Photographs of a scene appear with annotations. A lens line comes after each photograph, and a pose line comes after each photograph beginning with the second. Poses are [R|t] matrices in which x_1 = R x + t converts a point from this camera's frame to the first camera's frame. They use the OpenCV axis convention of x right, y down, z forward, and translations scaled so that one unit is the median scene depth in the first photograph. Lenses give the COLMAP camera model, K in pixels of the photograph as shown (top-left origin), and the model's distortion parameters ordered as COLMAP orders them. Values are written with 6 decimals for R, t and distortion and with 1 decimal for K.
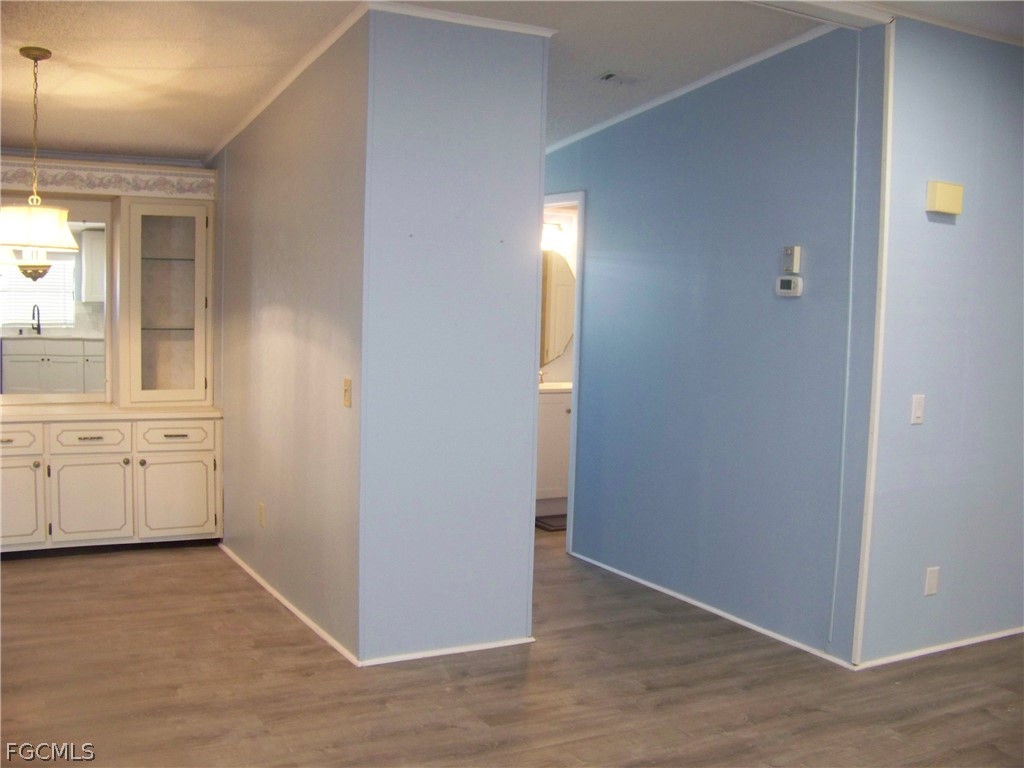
lens RADIAL K [[1090.7, 0, 516.8], [0, 1090.7, 381.8], [0, 0, 1]] dist [-0.253064, 0.330327]
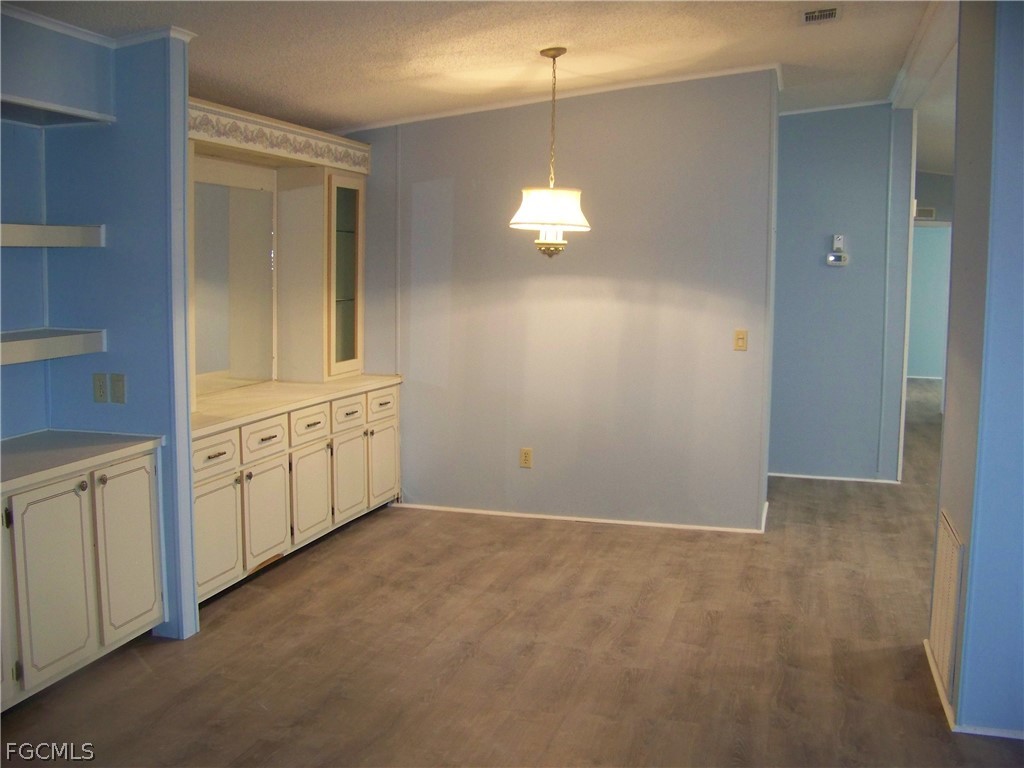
lens RADIAL K [[1090.7, 0, 516.8], [0, 1090.7, 381.8], [0, 0, 1]] dist [-0.253064, 0.330327]
pose [[0.701910, -0.090556, 0.706486, -1.299215], [0.058430, 0.995863, 0.069597, -0.048090], [-0.709865, -0.007571, 0.704297, 0.225926]]
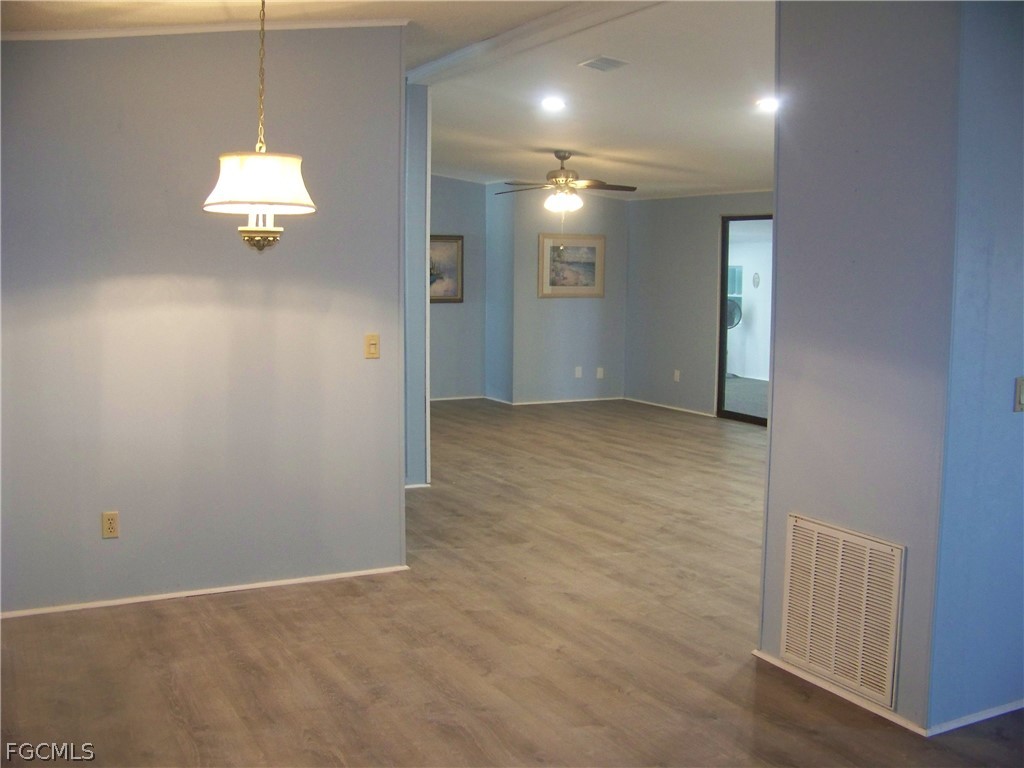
lens RADIAL K [[1090.7, 0, 516.8], [0, 1090.7, 381.8], [0, 0, 1]] dist [-0.253064, 0.330327]
pose [[0.026795, -0.133592, 0.990674, -1.270296], [0.071896, 0.988721, 0.131384, -0.090752], [-0.997052, 0.067705, 0.036097, 0.784879]]
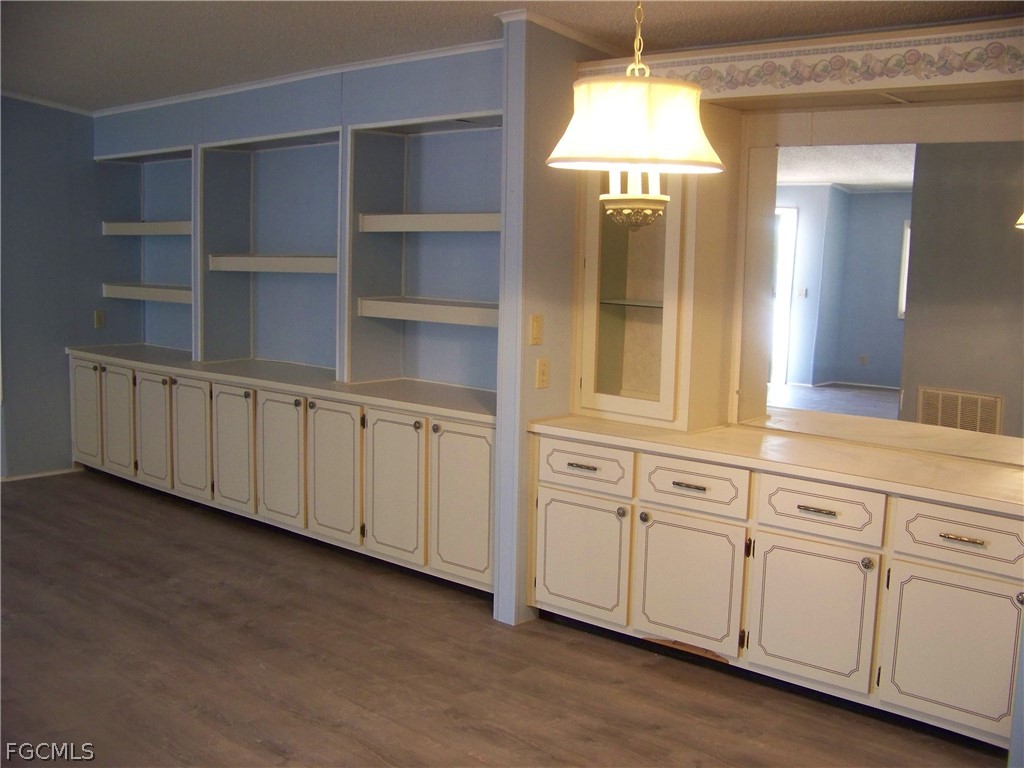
lens RADIAL K [[1090.7, 0, 516.8], [0, 1090.7, 381.8], [0, 0, 1]] dist [-0.253064, 0.330327]
pose [[0.319318, 0.103612, -0.941966, 0.004581], [-0.087910, 0.992957, 0.079420, -0.061924], [0.943561, 0.057448, 0.326178, 0.774375]]
